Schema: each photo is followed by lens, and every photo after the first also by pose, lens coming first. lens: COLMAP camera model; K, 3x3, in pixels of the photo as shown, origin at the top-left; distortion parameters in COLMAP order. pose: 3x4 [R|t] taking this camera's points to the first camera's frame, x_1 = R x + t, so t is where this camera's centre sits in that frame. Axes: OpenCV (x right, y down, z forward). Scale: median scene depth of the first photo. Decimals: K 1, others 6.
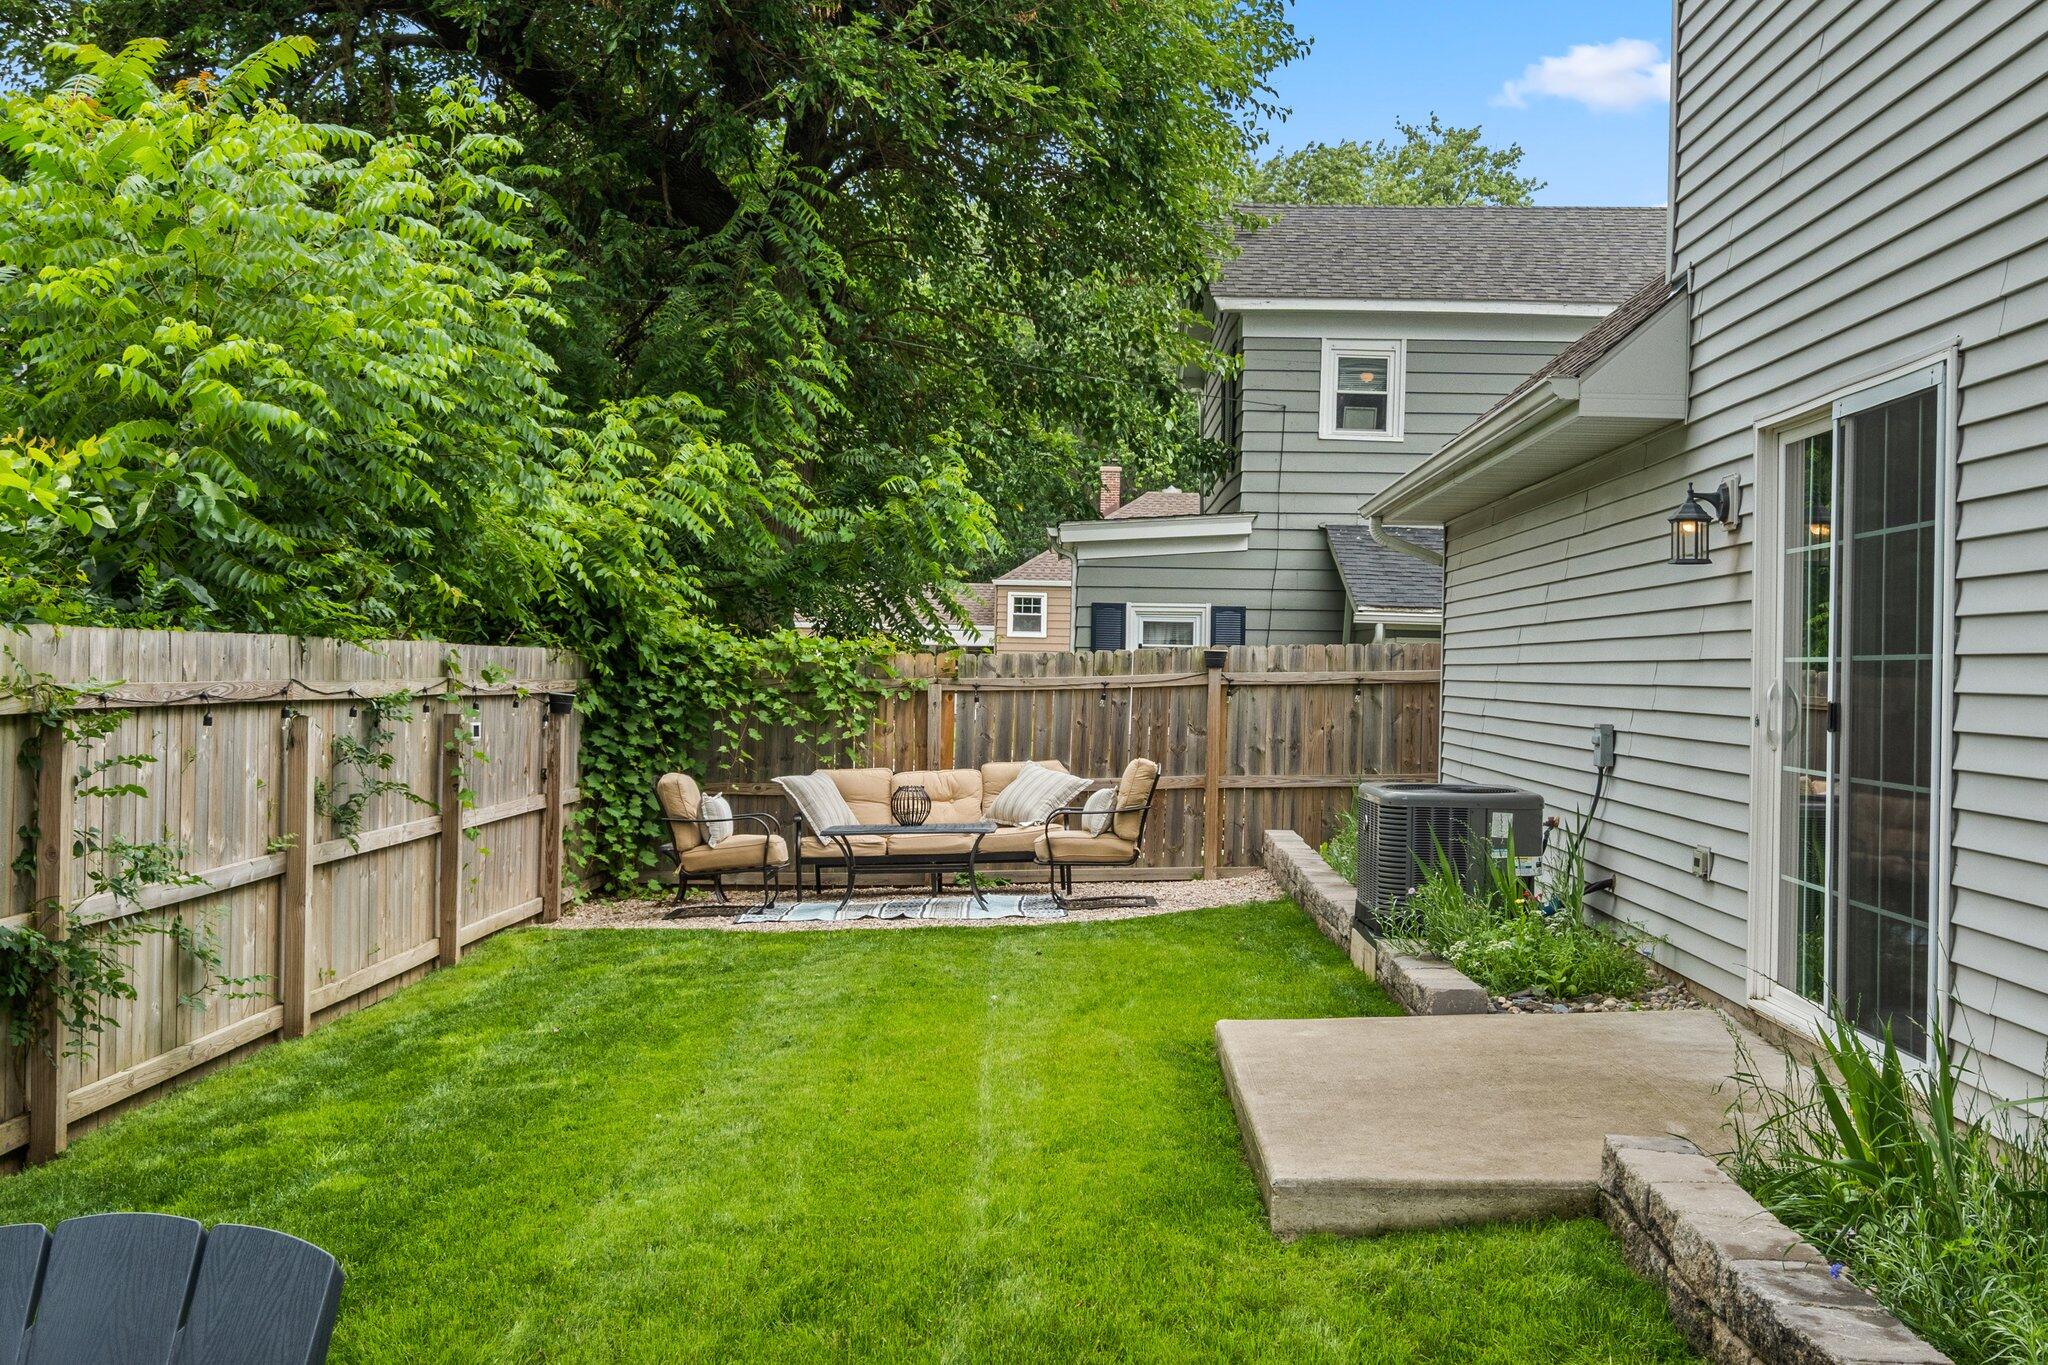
lens RADIAL K [[2275.8, 0, 1000.0], [0, 2275.8, 635.5], [0, 0, 1]] dist [-0.024503, 0.000000]
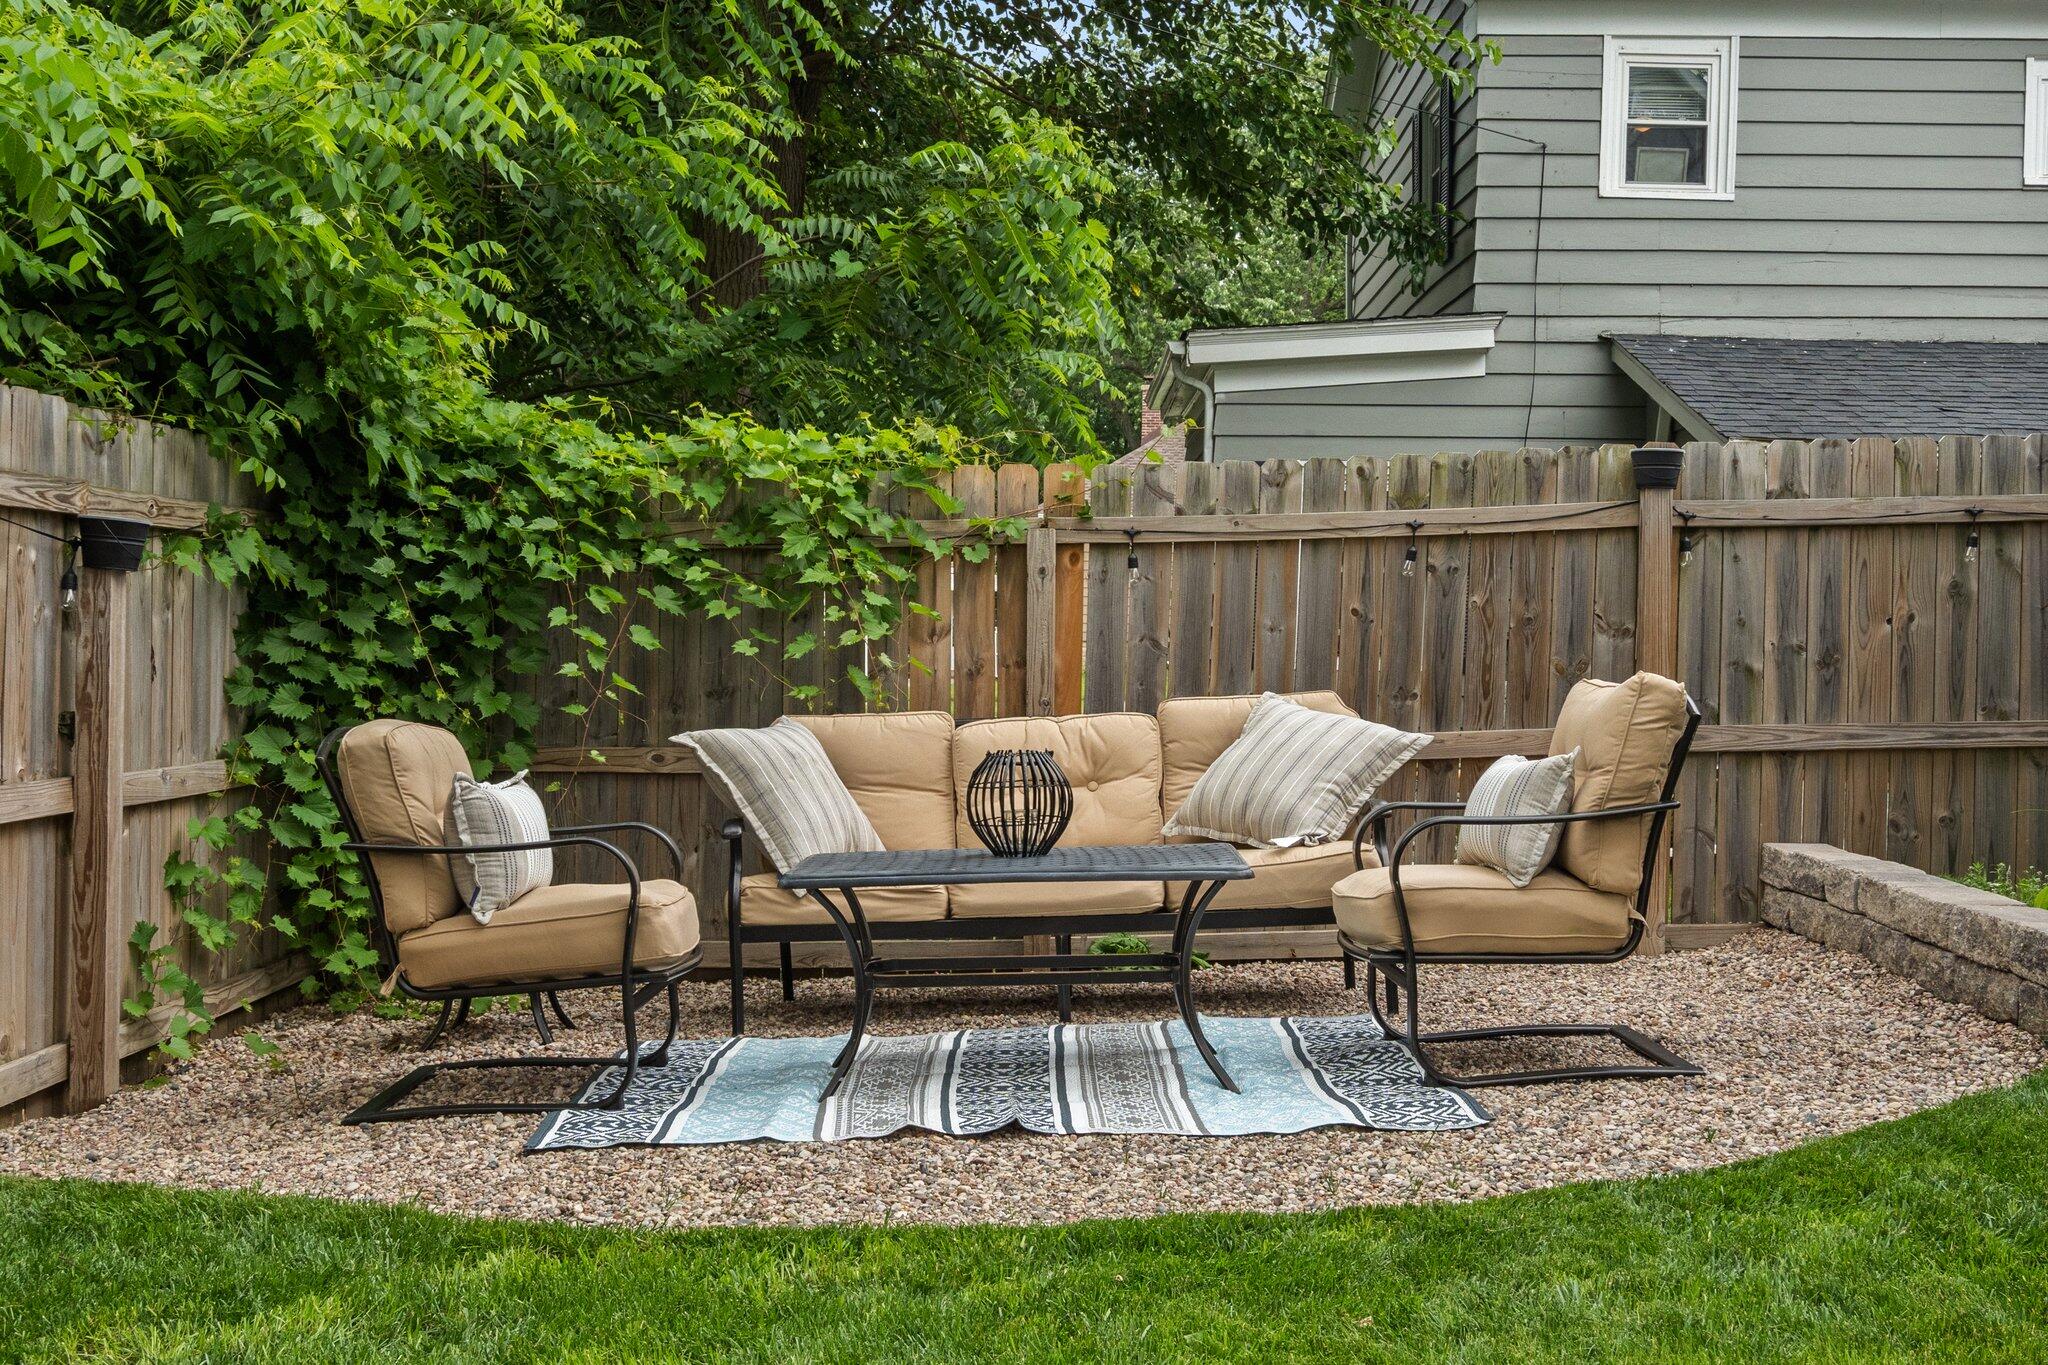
lens RADIAL K [[2282.0, 0, 1017.1], [0, 2282.0, 669.0], [0, 0, 1]] dist [-0.019304, 0.000000]
pose [[0.999970, -0.005412, 0.005481, -0.037010], [0.005249, 0.999556, 0.029314, 0.036790], [-0.005637, -0.029284, 0.999555, 0.551300]]
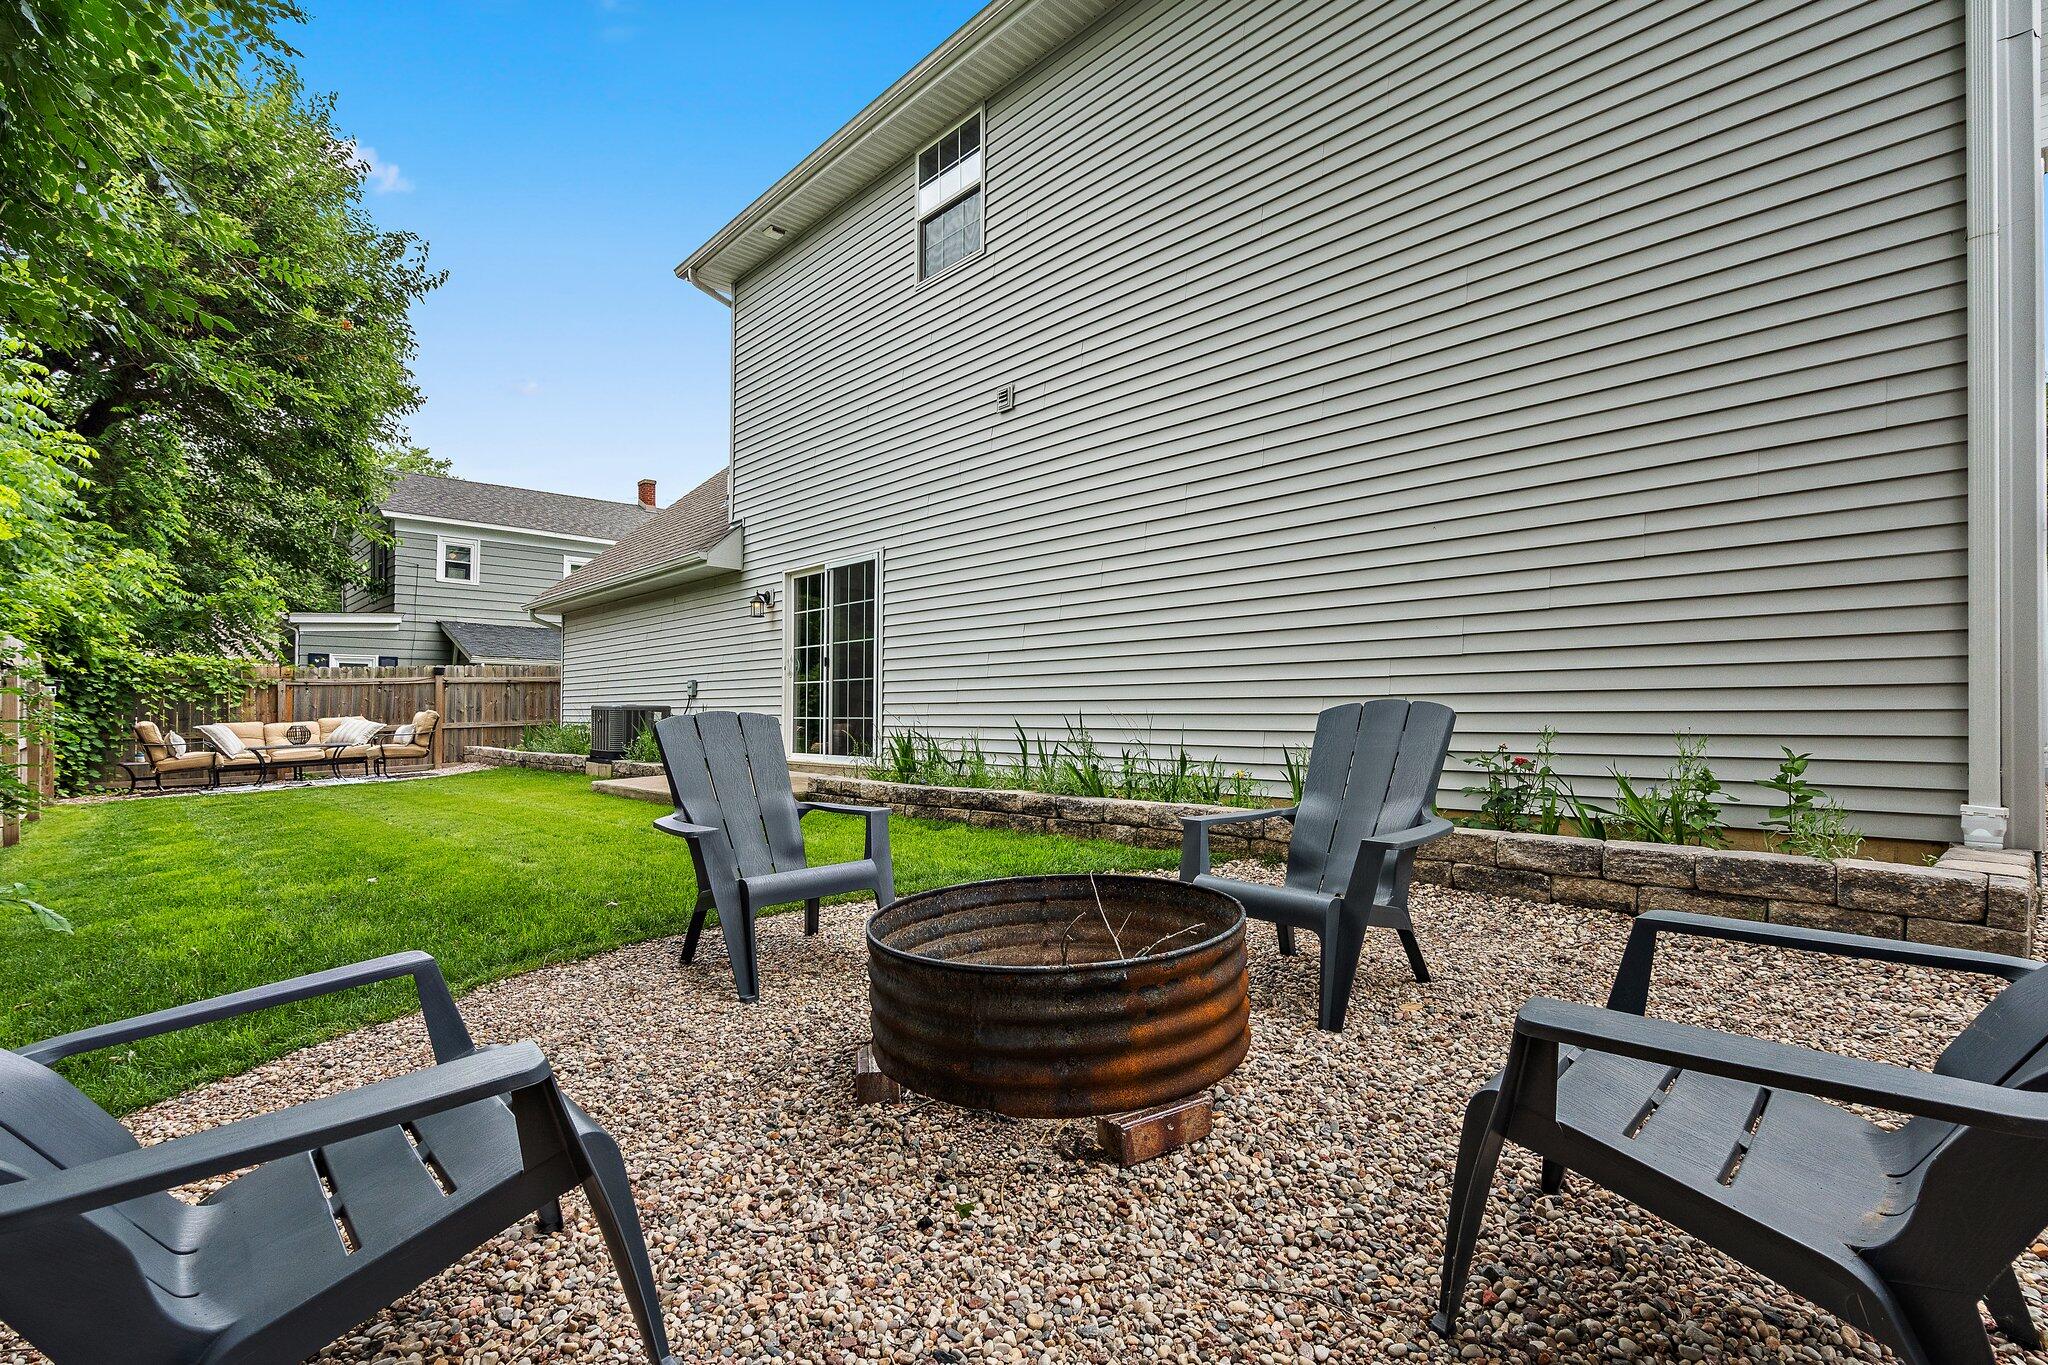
lens RADIAL K [[950.9, 0, 1010.0], [0, 950.9, 709.7], [0, 0, 1]] dist [-0.000868, 0.000962]
pose [[0.712545, -0.012148, 0.701521, -0.164005], [0.000926, 0.999866, 0.016374, 0.033967], [-0.701626, -0.011018, 0.712461, -0.060579]]
